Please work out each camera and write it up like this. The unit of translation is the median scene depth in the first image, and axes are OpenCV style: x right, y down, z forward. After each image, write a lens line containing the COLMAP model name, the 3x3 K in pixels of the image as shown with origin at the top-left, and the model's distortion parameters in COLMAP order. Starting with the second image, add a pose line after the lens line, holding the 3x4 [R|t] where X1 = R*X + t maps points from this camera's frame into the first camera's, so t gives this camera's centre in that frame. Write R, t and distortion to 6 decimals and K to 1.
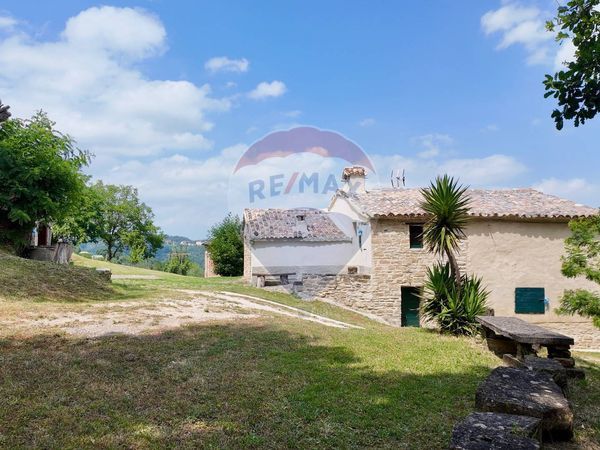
lens RADIAL K [[555.9, 0, 300.0], [0, 555.9, 225.0], [0, 0, 1]] dist [0.069394, -0.069139]
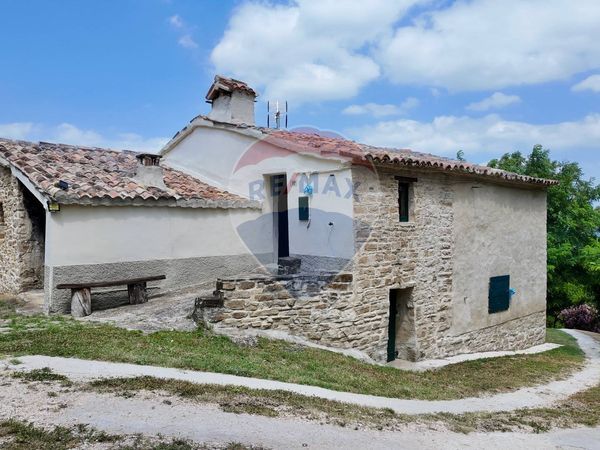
lens RADIAL K [[476.0, 0, 300.0], [0, 476.0, 225.0], [0, 0, 1]] dist [0.053523, -0.000904]
pose [[0.779890, -0.001493, 0.625915, -0.184054], [-0.026372, 0.999031, 0.035242, 0.030722], [-0.625361, -0.043992, 0.779094, 0.686076]]
